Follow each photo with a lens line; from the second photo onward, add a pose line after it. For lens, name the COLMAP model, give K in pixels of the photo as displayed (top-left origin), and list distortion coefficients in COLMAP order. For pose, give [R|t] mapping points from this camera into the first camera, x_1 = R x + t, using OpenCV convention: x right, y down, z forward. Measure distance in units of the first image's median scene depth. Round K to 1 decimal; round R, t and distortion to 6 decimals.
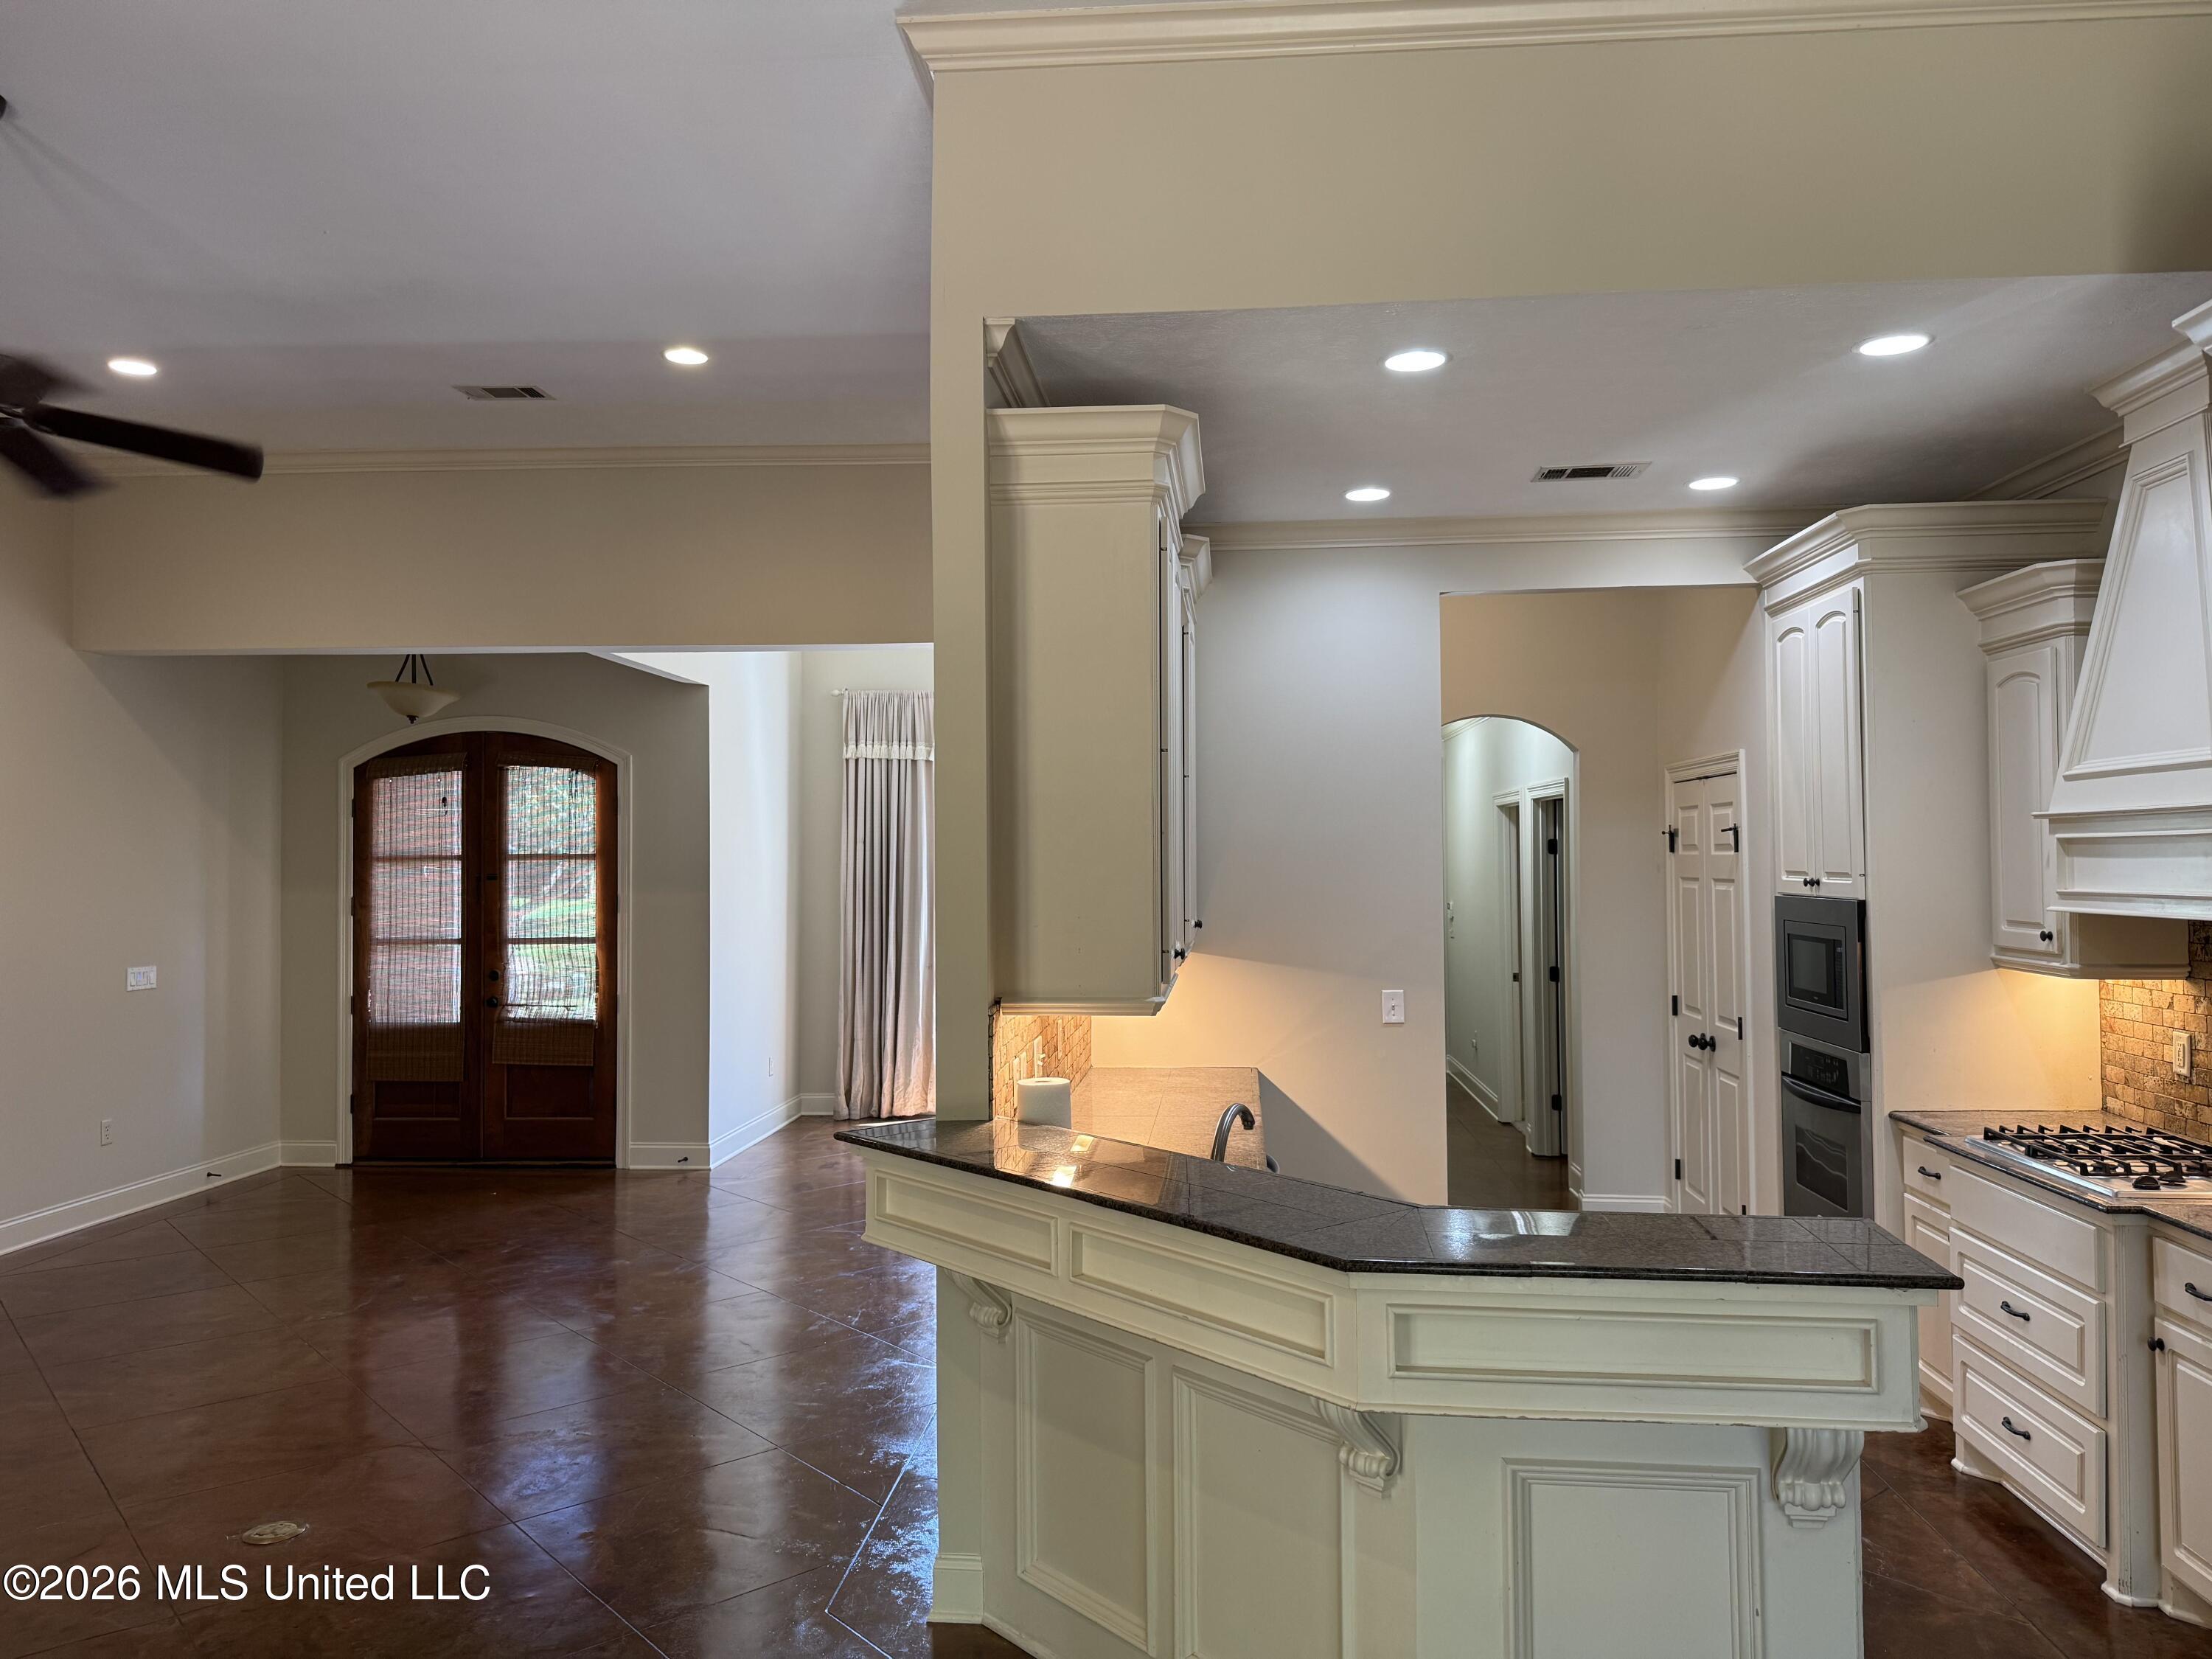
lens RADIAL K [[1551.8, 0, 1112.1], [0, 1551.8, 840.2], [0, 0, 1]] dist [0.059154, -0.109350]
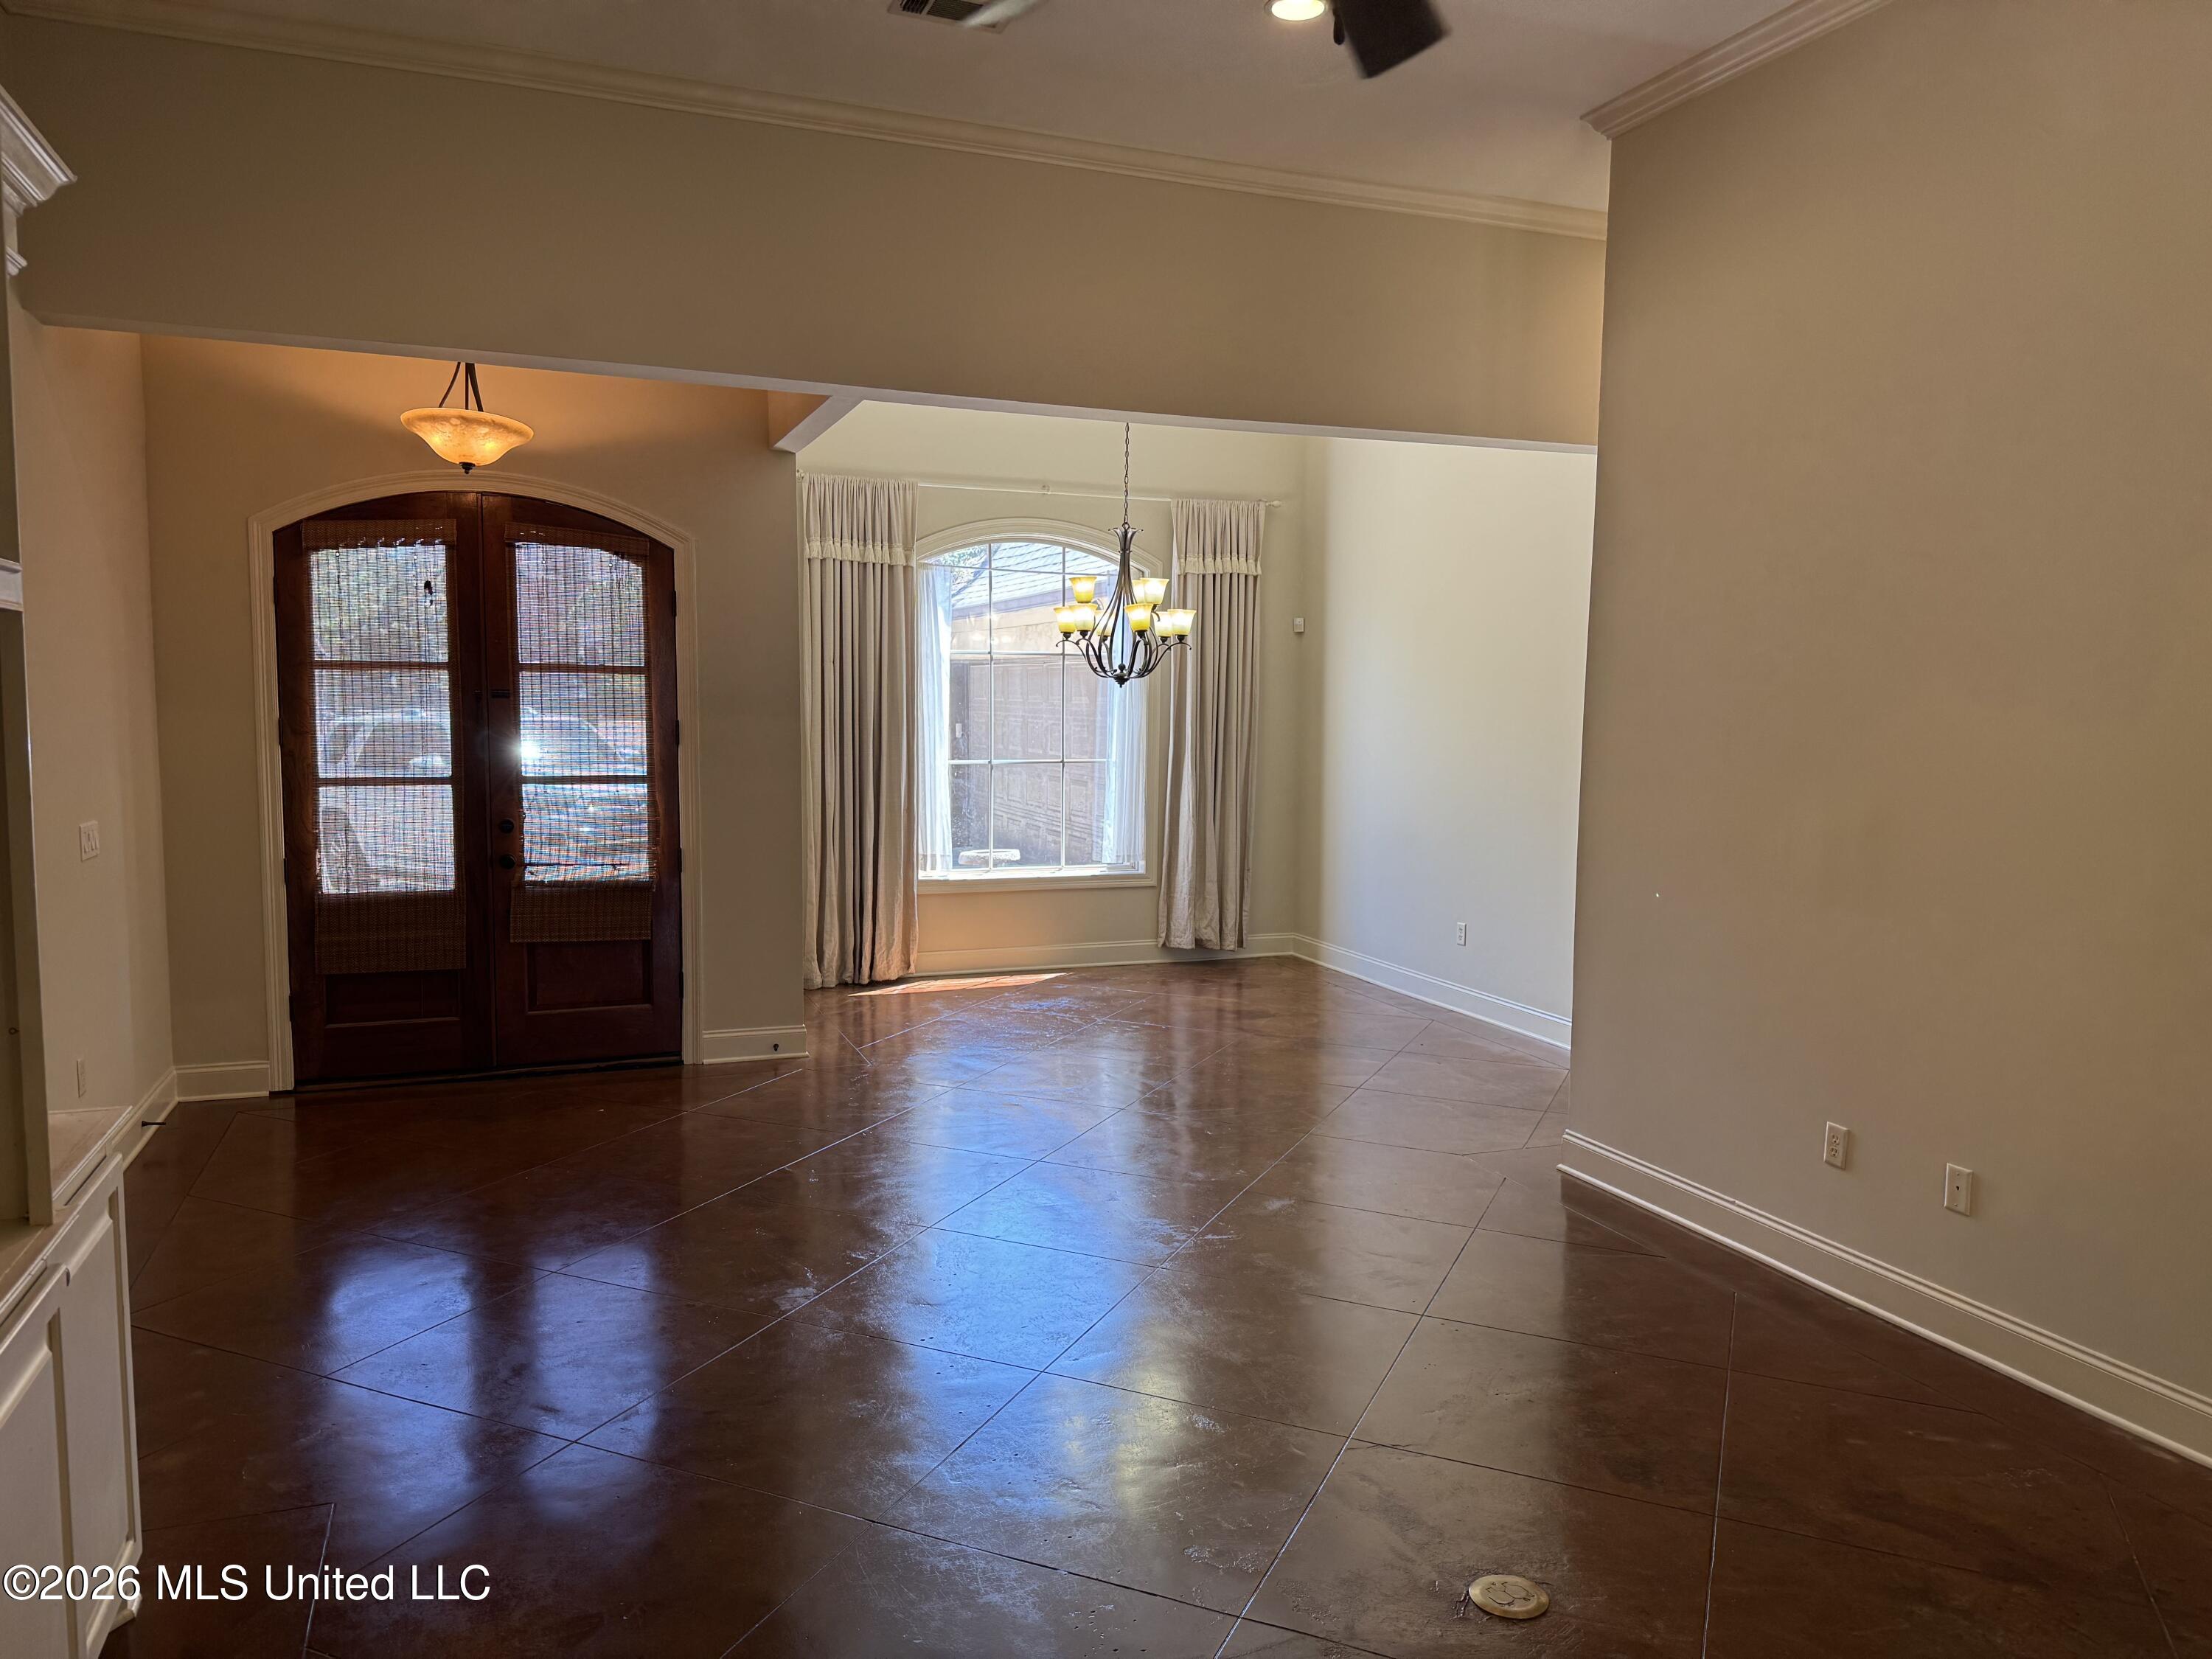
lens RADIAL K [[1551.8, 0, 1112.1], [0, 1551.8, 840.2], [0, 0, 1]] dist [0.059154, -0.109350]
pose [[0.895133, -0.020539, 0.445325, -0.469768], [-0.028372, 0.994288, 0.102886, 0.008177], [-0.444895, -0.104732, 0.889438, 0.205946]]
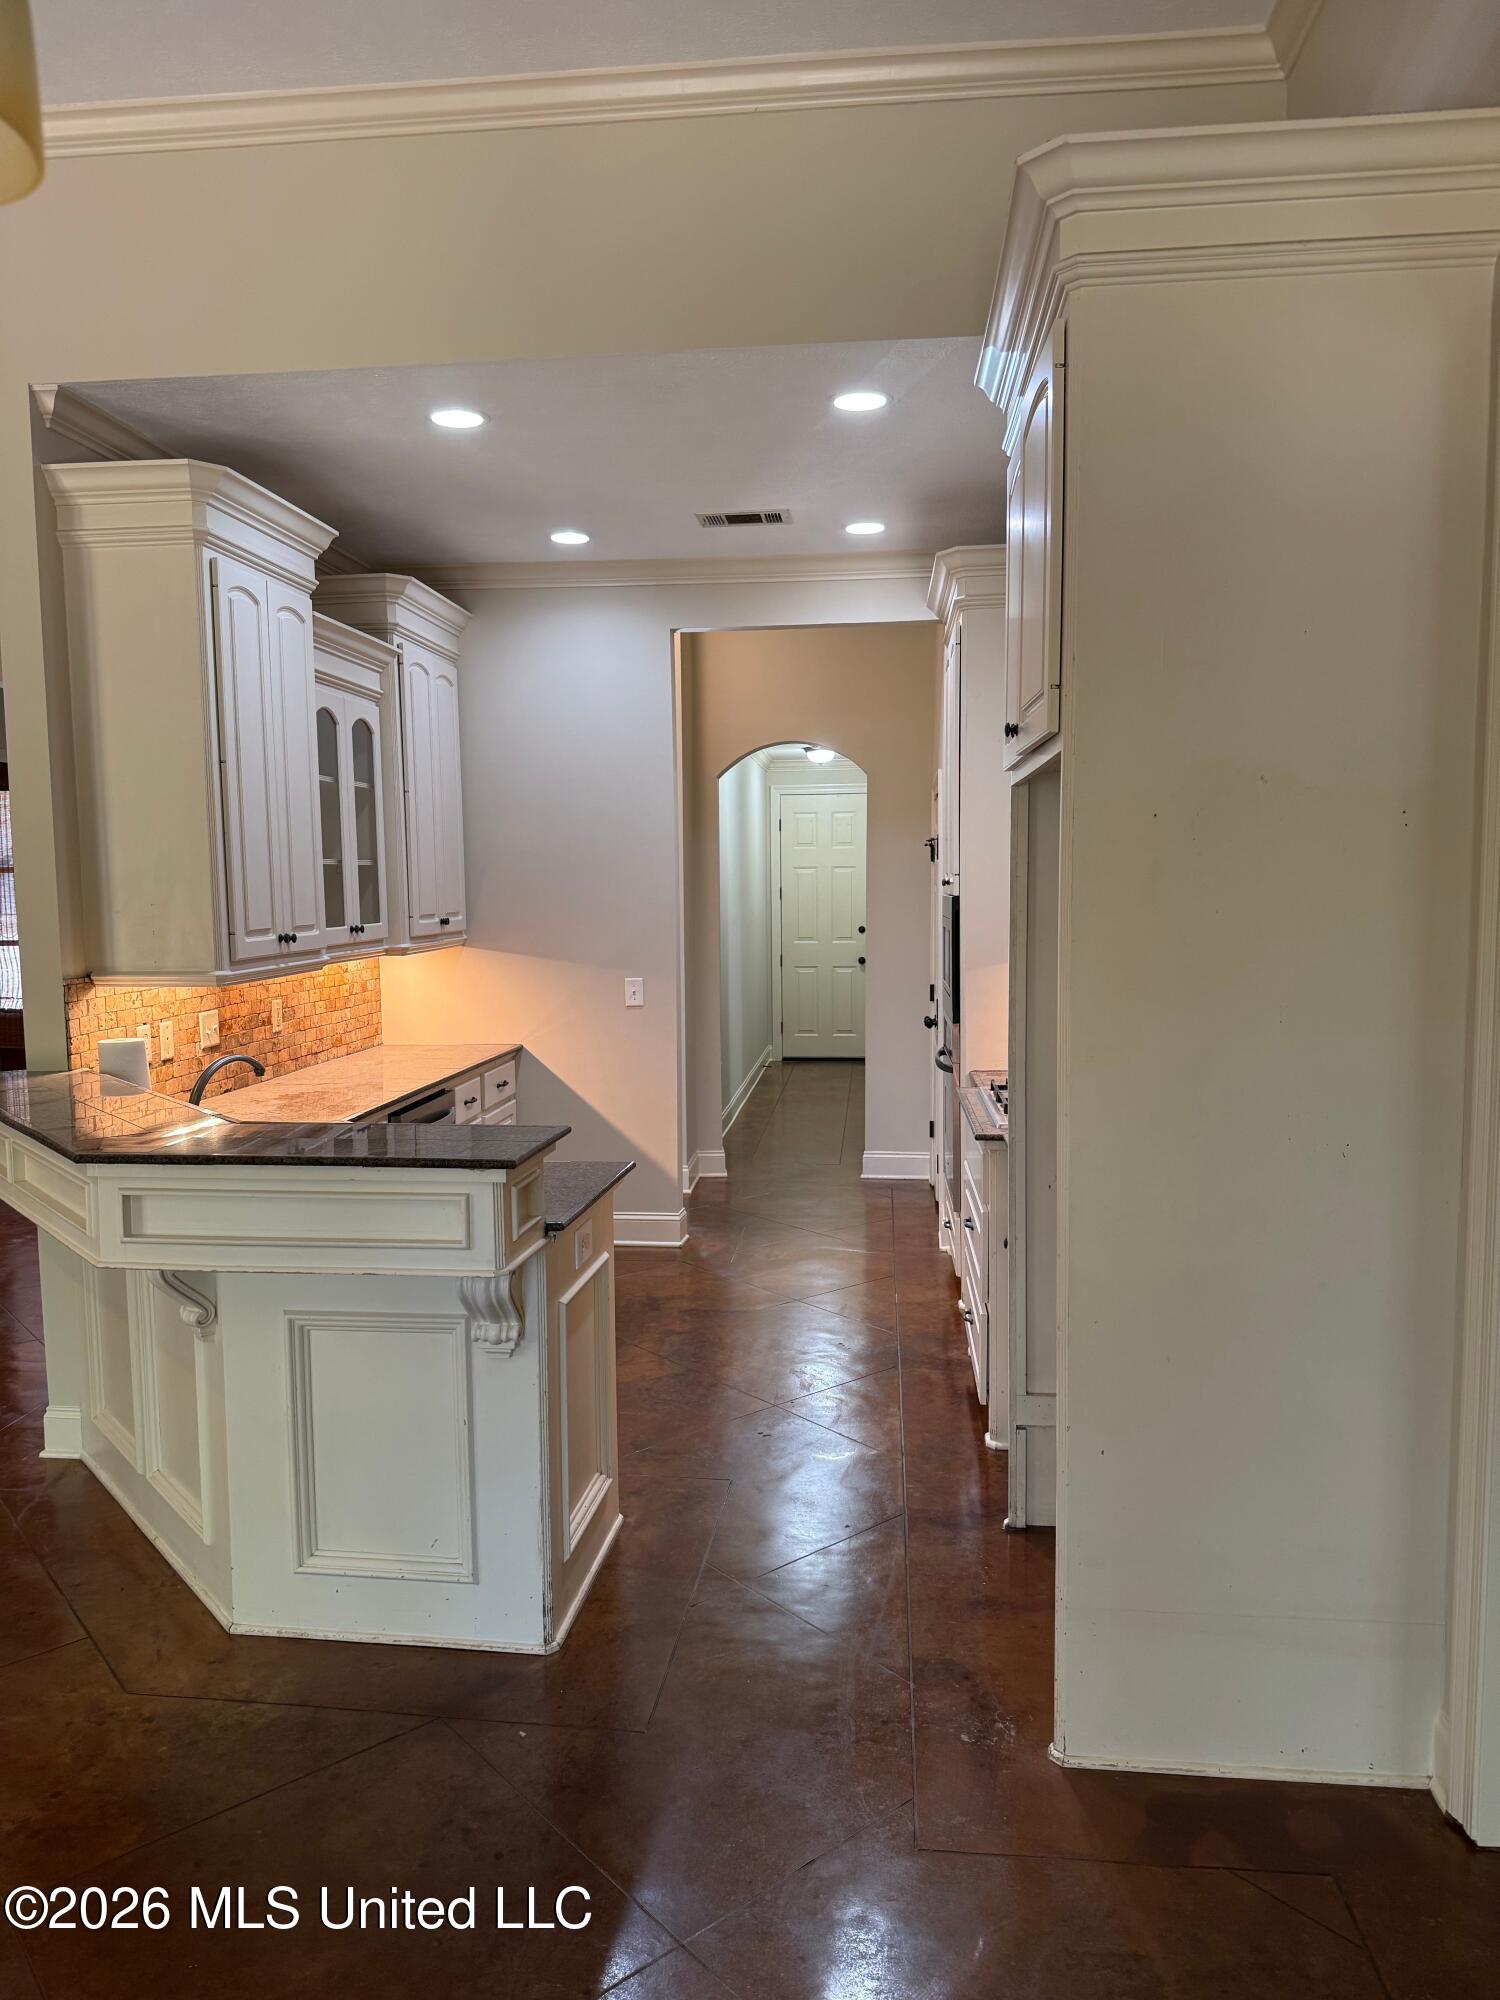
lens RADIAL K [[1403.1, 0, 751.6], [0, 1403.1, 1029.1], [0, 0, 1]] dist [0.059154, -0.109350]
pose [[0.999987, -0.004871, -0.001684, 0.224324], [0.005031, 0.993439, 0.114254, 0.011702], [0.001117, -0.114261, 0.993450, -0.045780]]
